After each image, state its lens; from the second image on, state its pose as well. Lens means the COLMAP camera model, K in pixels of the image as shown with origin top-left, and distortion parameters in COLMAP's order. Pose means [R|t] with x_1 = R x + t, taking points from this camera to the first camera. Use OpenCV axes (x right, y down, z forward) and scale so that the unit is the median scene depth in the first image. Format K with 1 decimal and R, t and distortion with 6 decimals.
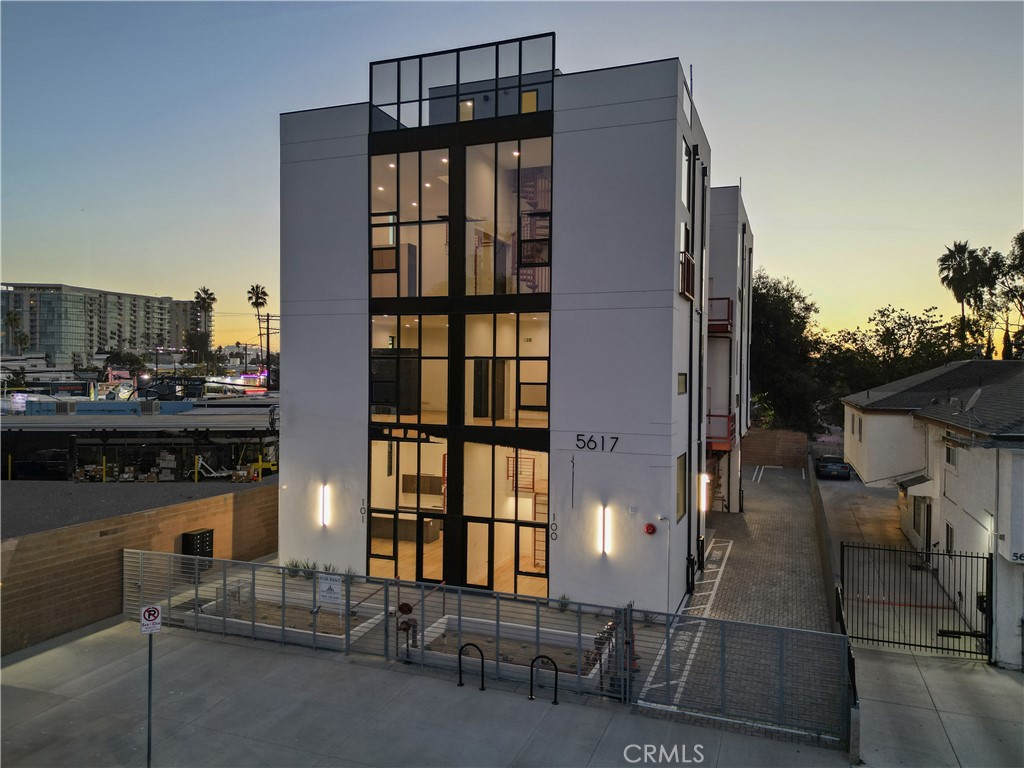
lens RADIAL K [[723.9, 0, 512.0], [0, 723.9, 384.0], [0, 0, 1]] dist [0.001212, 0.000902]
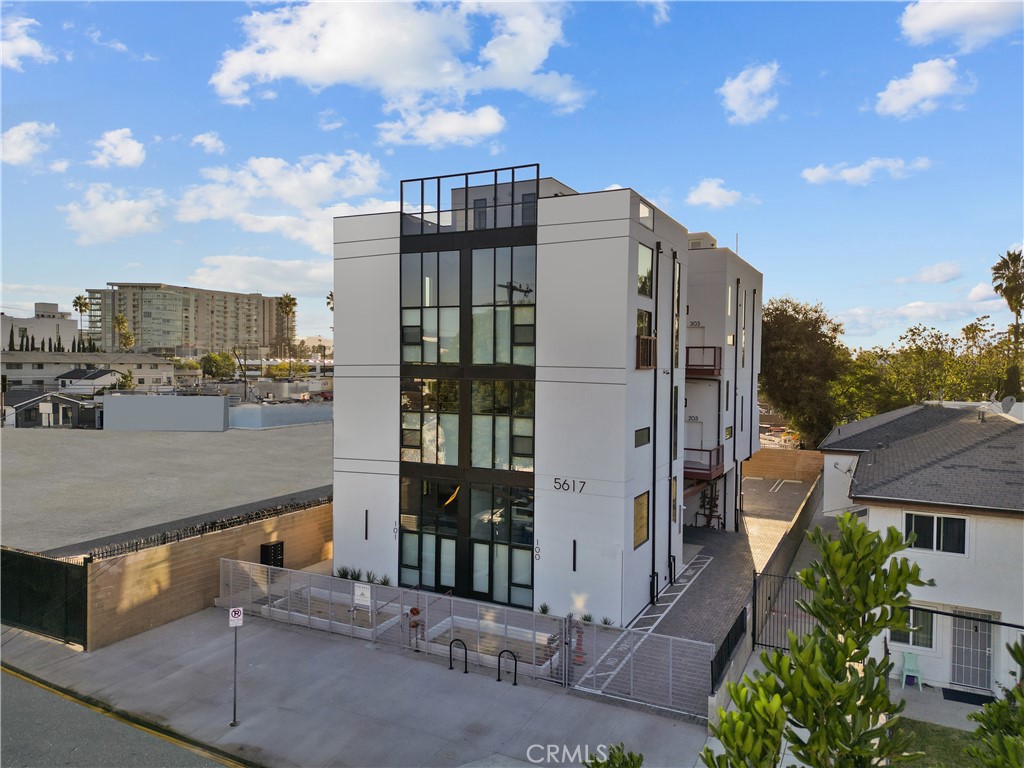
lens RADIAL K [[720.9, 0, 510.4], [0, 720.9, 376.7], [0, 0, 1]] dist [0.004843, -0.001335]
pose [[0.994620, 0.001349, -0.103577, 0.131209], [-0.000998, 0.999994, 0.003435, -0.104590], [0.103581, -0.003313, 0.994615, -0.254197]]
